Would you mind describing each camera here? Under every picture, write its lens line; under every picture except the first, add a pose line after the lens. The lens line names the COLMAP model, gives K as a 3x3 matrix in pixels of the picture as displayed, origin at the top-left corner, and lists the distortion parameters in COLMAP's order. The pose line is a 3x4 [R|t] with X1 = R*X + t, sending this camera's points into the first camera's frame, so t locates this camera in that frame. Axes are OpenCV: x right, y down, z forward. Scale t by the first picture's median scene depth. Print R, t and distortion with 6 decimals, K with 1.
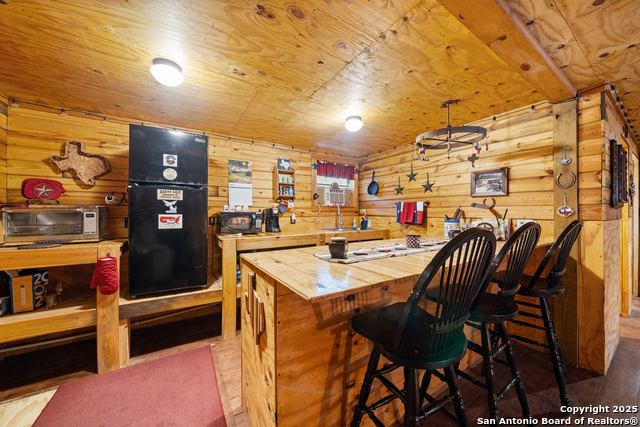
lens RADIAL K [[220.7, 0, 318.7], [0, 220.7, 212.9], [0, 0, 1]] dist [-0.005610, 0.000231]
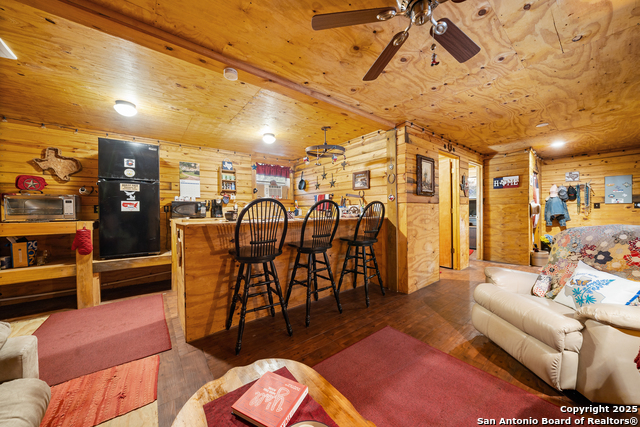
lens RADIAL K [[220.7, 0, 321.1], [0, 220.7, 213.7], [0, 0, 1]] dist [-0.005610, 0.000231]
pose [[0.994451, -0.009705, 0.104755, 0.401391], [0.008812, 0.999921, 0.008985, 0.085429], [-0.104834, -0.008012, 0.994458, -0.540752]]
